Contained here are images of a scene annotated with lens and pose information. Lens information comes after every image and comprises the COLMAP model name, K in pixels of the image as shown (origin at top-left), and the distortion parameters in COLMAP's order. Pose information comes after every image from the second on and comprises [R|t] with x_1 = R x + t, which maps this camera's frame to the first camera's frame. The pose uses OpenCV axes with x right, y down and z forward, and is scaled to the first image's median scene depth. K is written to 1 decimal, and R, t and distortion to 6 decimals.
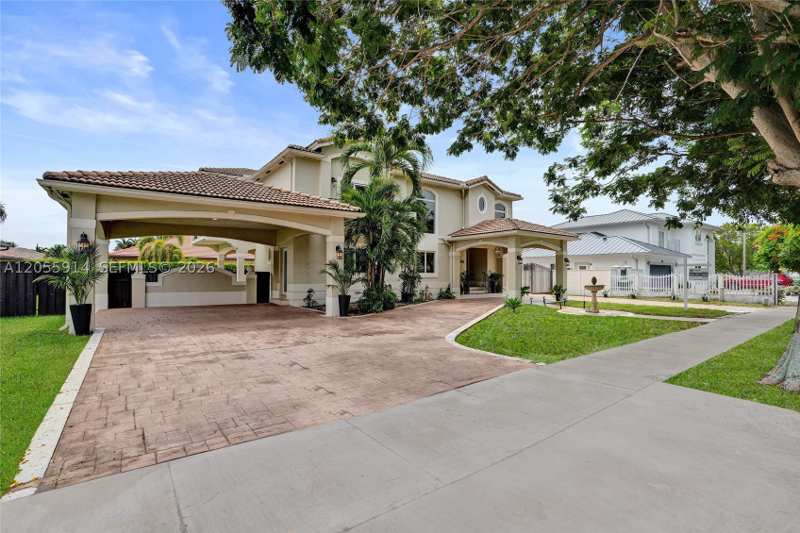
lens RADIAL K [[414.9, 0, 403.4], [0, 414.9, 262.6], [0, 0, 1]] dist [-0.031720, 0.000214]
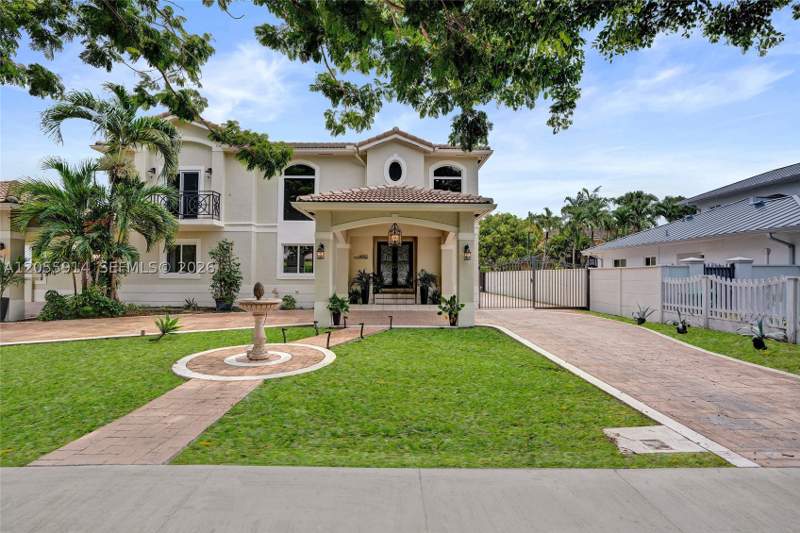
lens RADIAL K [[380.9, 0, 400.0], [0, 380.9, 266.5], [0, 0, 1]] dist [-0.027372, 0.000791]
pose [[0.776956, -0.006363, -0.629523, 0.634198], [0.014227, 0.999871, 0.007451, 0.010910], [0.629395, -0.014745, 0.776946, 0.567175]]
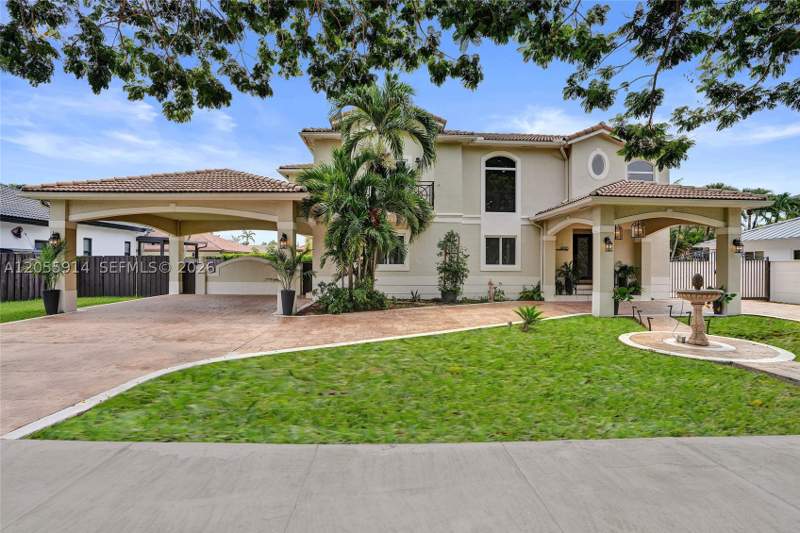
lens RADIAL K [[414.9, 0, 403.4], [0, 414.9, 262.6], [0, 0, 1]] dist [-0.031720, 0.000214]
pose [[0.808318, -0.000293, -0.588747, 0.355980], [0.013569, 0.999744, 0.018132, 0.004759], [0.588590, -0.022645, 0.808114, 0.275290]]
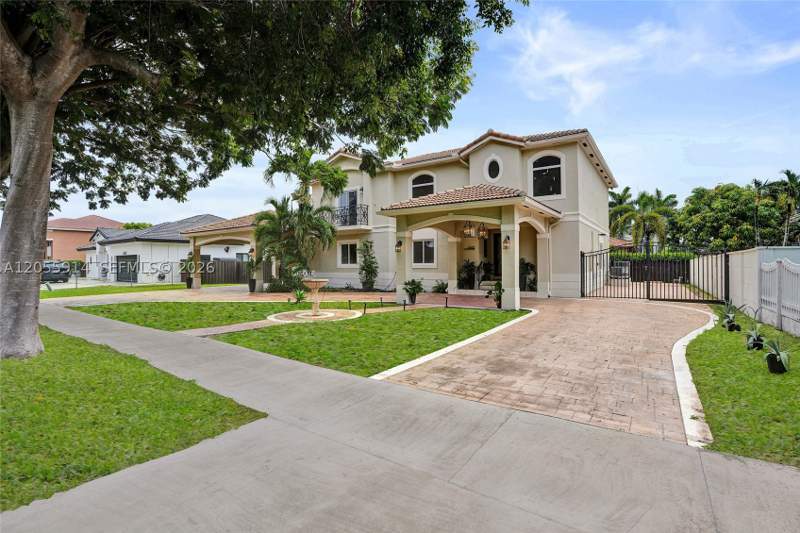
lens RADIAL K [[380.9, 0, 400.0], [0, 380.9, 266.5], [0, 0, 1]] dist [-0.027372, 0.000791]
pose [[0.270374, 0.004879, -0.962743, 0.866679], [0.037318, 0.999183, 0.015544, 0.017466], [0.962032, -0.040130, 0.269971, 0.706948]]
